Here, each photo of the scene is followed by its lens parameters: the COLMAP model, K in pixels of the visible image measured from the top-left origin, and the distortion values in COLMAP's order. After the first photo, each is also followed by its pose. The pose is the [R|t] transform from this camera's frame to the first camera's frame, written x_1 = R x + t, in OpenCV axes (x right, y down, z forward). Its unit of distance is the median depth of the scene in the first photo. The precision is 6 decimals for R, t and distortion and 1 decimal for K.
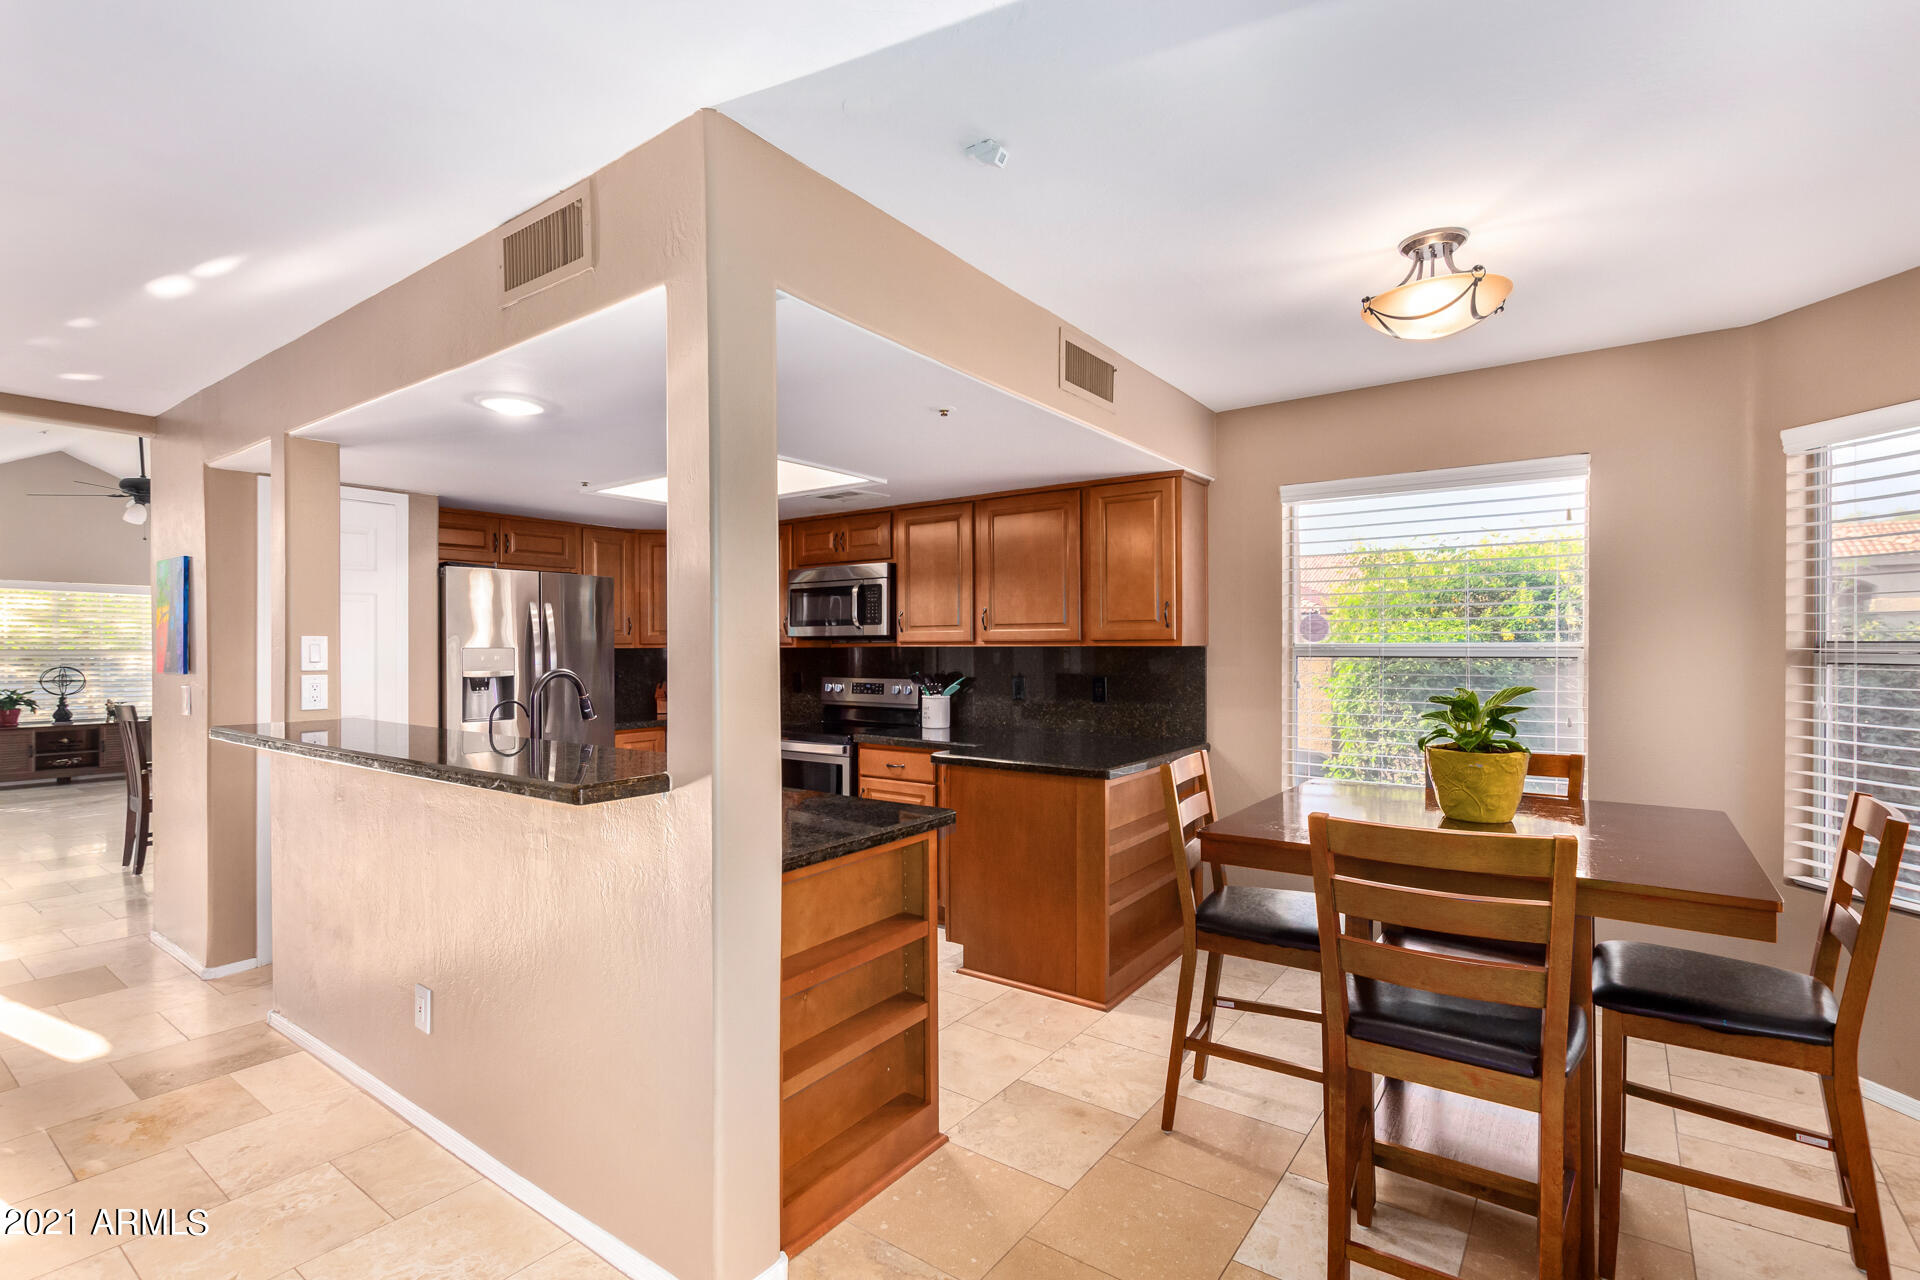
lens RADIAL K [[881.5, 0, 969.8], [0, 881.5, 649.9], [0, 0, 1]] dist [0.011554, -0.006513]
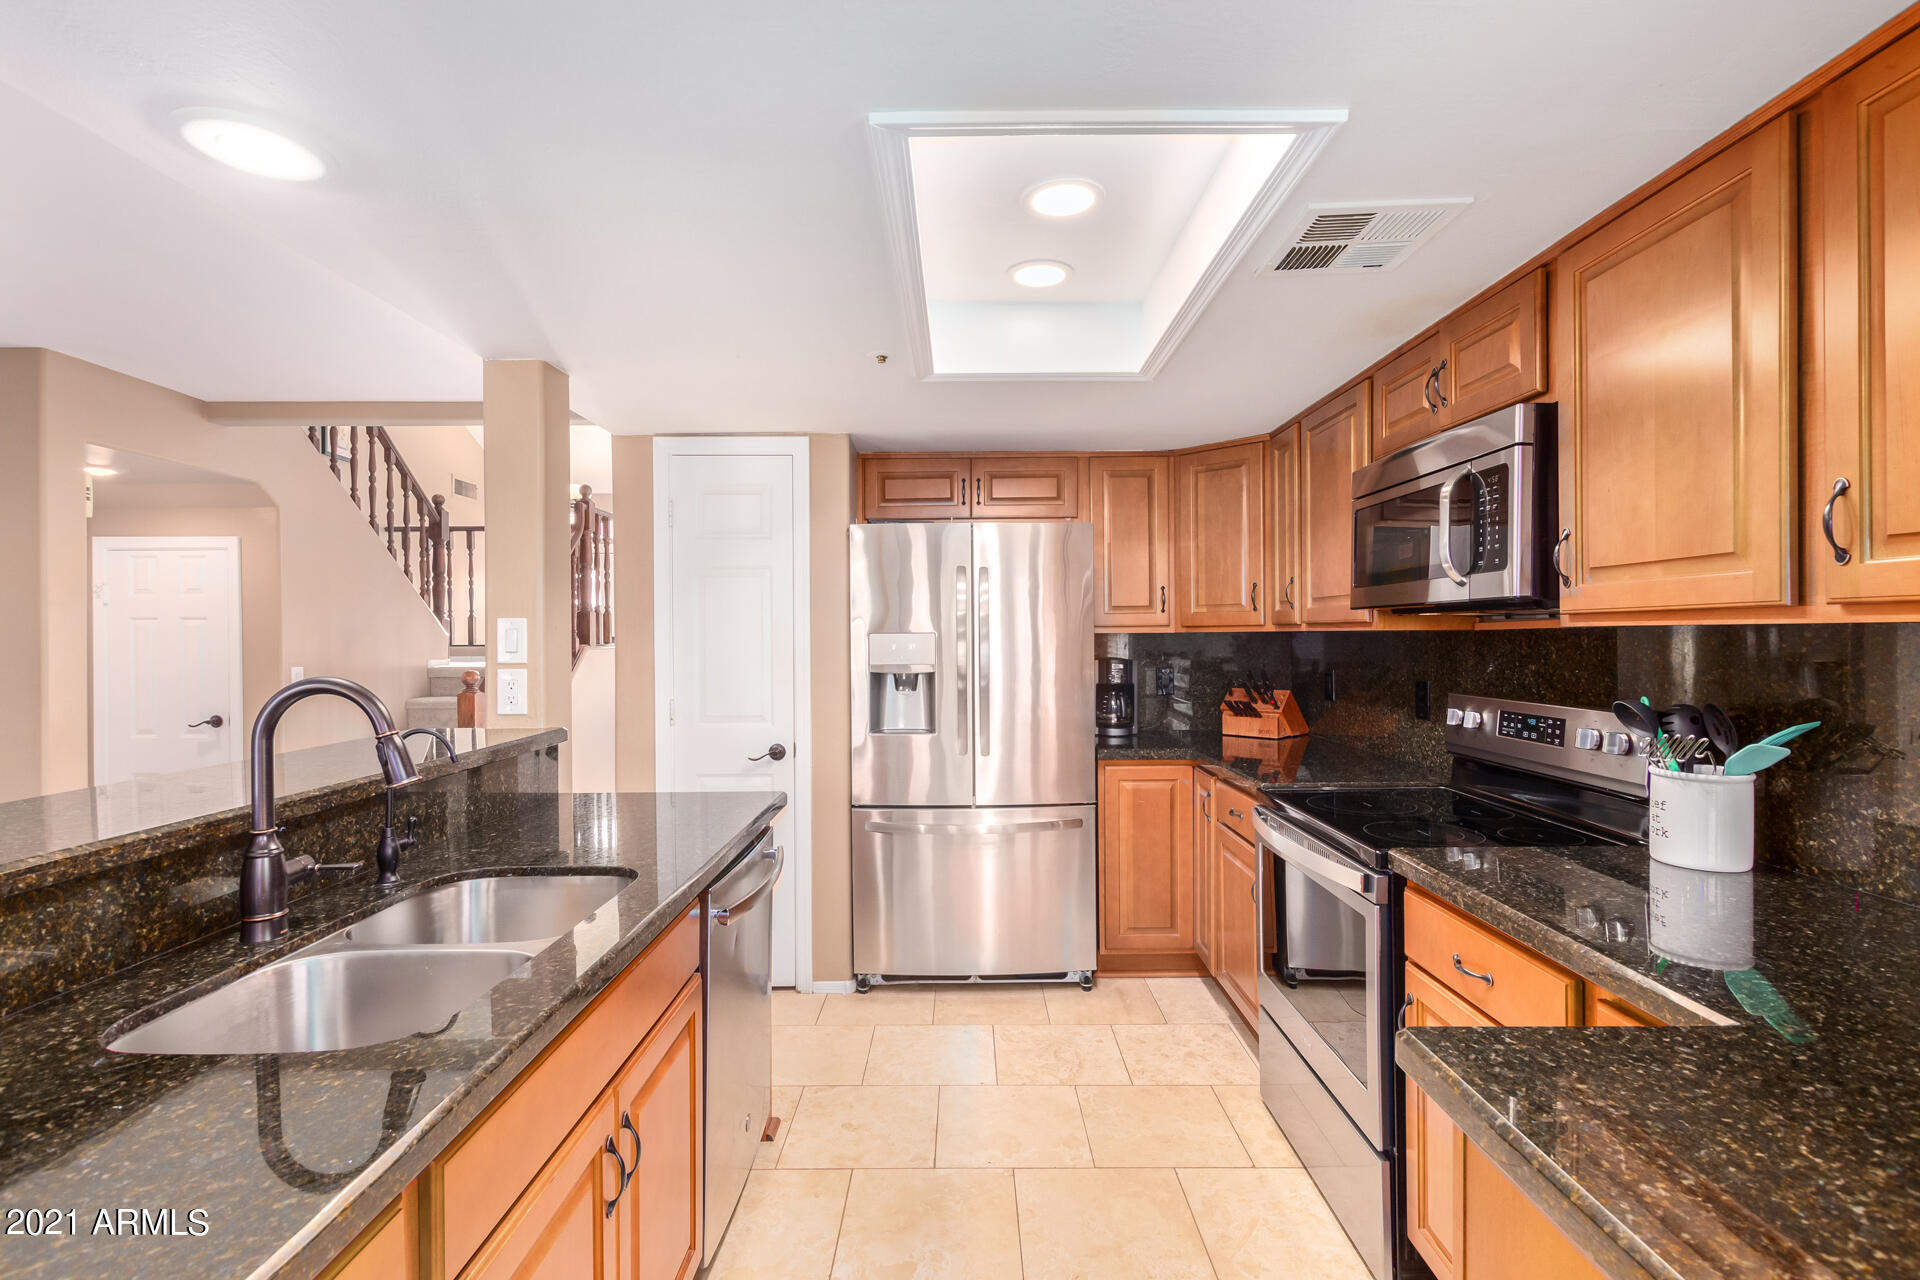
lens RADIAL K [[881.5, 0, 969.8], [0, 881.5, 649.9], [0, 0, 1]] dist [0.011554, -0.006513]
pose [[0.593403, 0.012061, -0.804815, 0.070370], [0.001590, 0.999868, 0.016157, -0.000312], [0.804904, -0.010867, 0.593306, 0.581547]]
